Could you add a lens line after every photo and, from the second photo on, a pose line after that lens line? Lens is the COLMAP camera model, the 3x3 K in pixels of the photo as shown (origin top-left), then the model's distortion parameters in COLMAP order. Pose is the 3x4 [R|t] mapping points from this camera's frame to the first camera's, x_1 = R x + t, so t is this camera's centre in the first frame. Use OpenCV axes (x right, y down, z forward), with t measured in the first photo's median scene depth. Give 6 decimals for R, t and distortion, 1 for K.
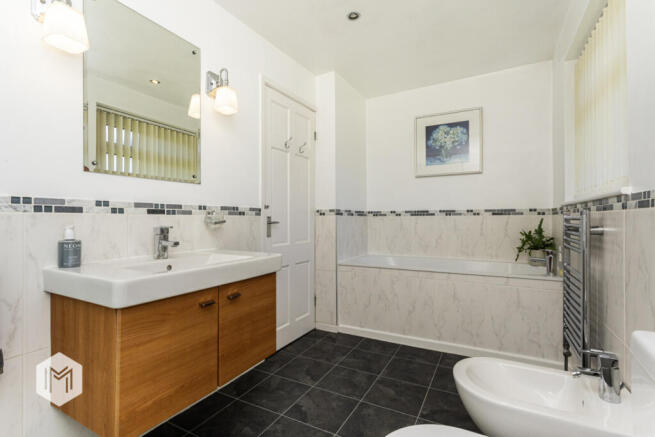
lens RADIAL K [[308.2, 0, 327.5], [0, 308.2, 218.5], [0, 0, 1]] dist [0.000607, 0.000290]
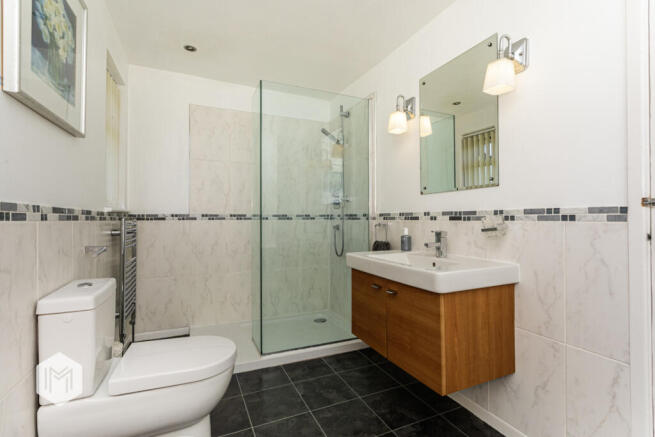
lens RADIAL K [[308.2, 0, 327.5], [0, 308.2, 218.5], [0, 0, 1]] dist [0.000607, 0.000290]
pose [[-0.609188, -0.020236, -0.792767, 0.627367], [-0.018459, 0.999765, -0.011336, 0.000270], [0.792811, 0.007728, -0.609419, 1.266071]]
